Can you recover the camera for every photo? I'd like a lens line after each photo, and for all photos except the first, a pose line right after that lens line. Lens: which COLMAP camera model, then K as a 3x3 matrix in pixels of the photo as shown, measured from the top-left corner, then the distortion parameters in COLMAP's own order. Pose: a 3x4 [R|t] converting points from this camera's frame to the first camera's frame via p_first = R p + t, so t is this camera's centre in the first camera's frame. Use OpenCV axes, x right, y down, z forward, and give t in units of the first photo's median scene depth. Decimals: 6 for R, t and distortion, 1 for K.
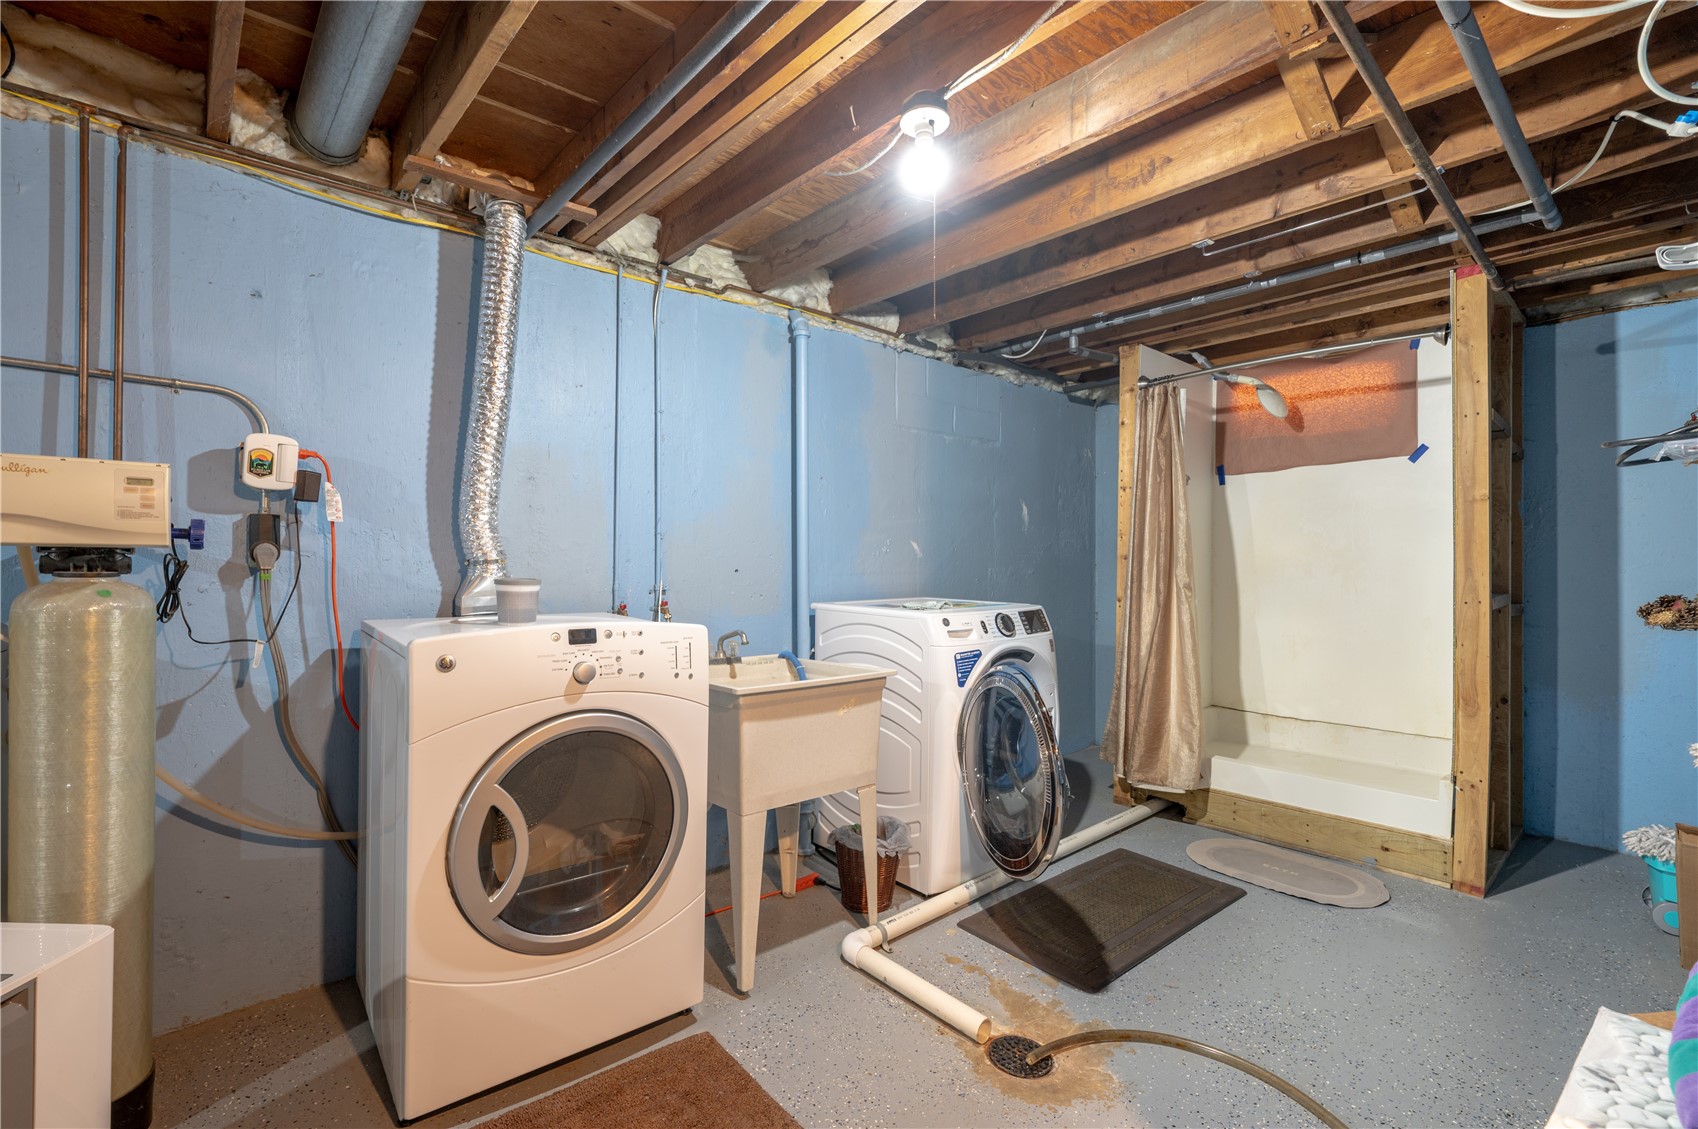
lens RADIAL K [[758.7, 0, 851.6], [0, 758.7, 561.5], [0, 0, 1]] dist [0.001713, -0.000508]
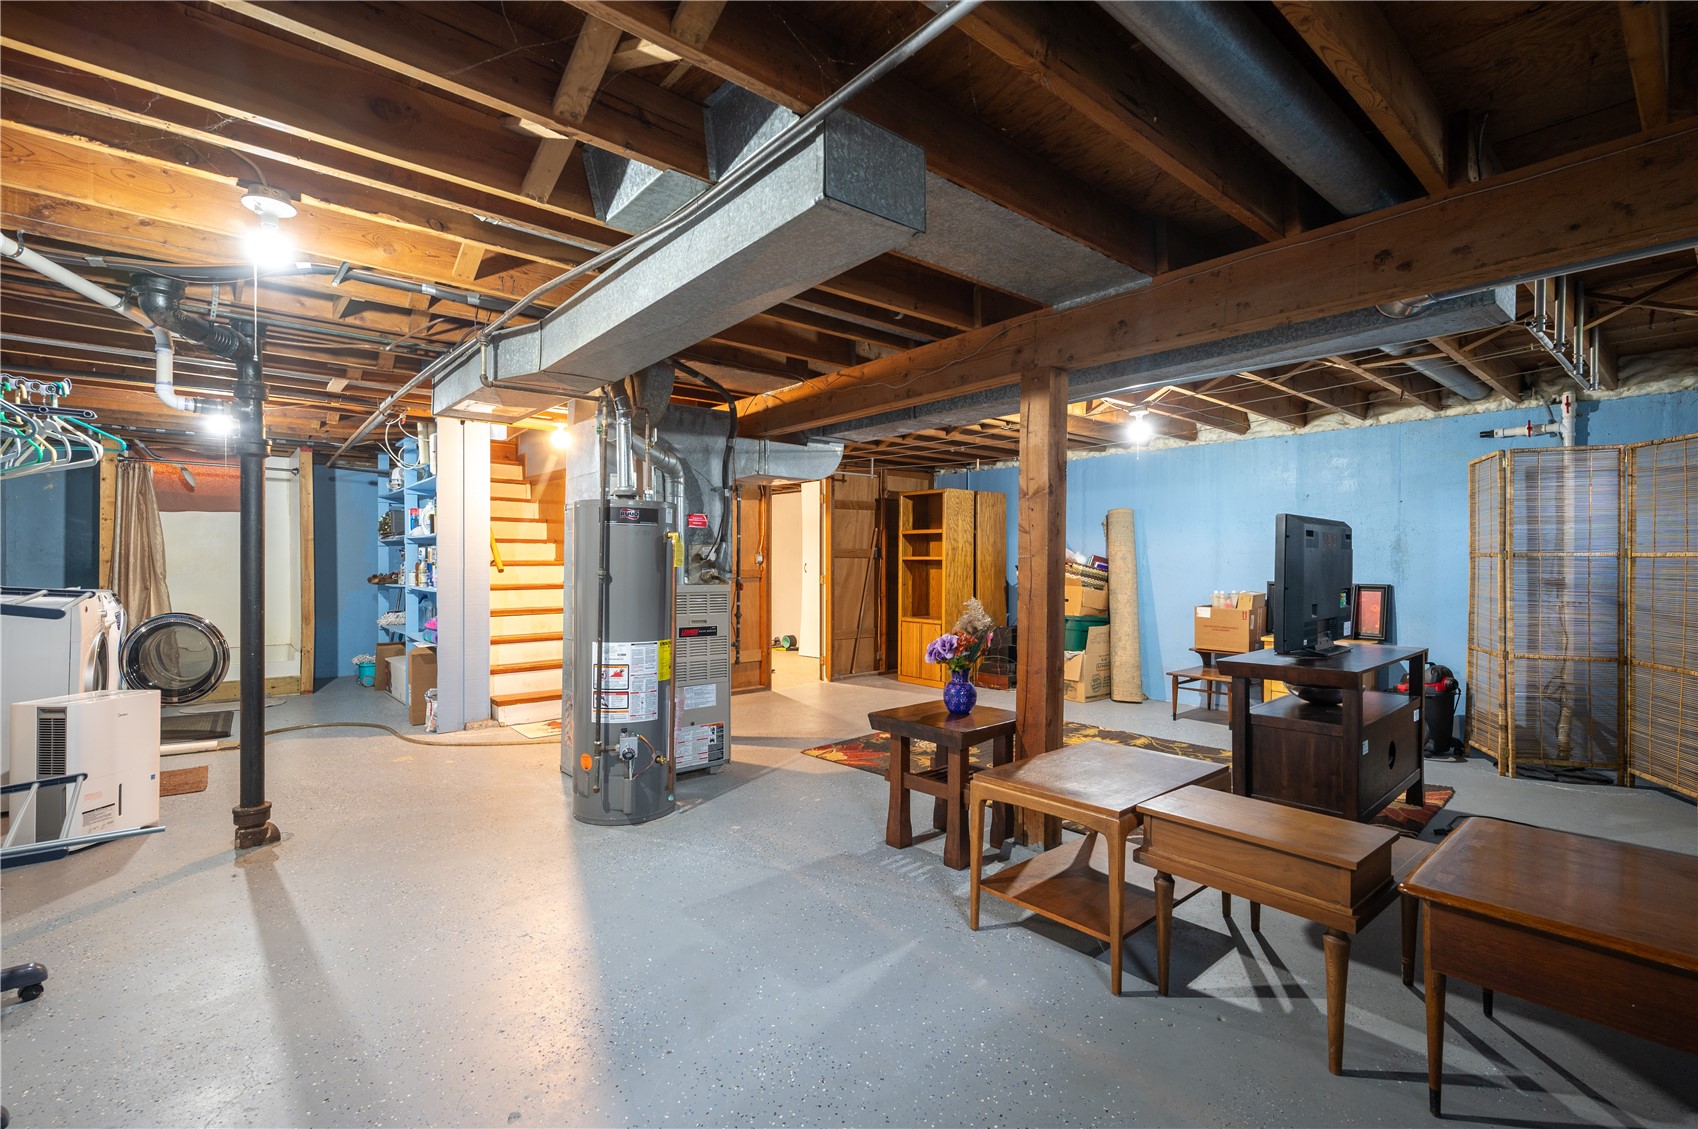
lens RADIAL K [[758.7, 0, 850.7], [0, 758.7, 565.0], [0, 0, 1]] dist [0.001713, -0.000508]
pose [[0.016009, -0.001490, 0.999871, -1.687137], [-0.004377, 0.999989, 0.001560, -0.007260], [-0.999862, -0.004402, 0.016002, -0.853493]]
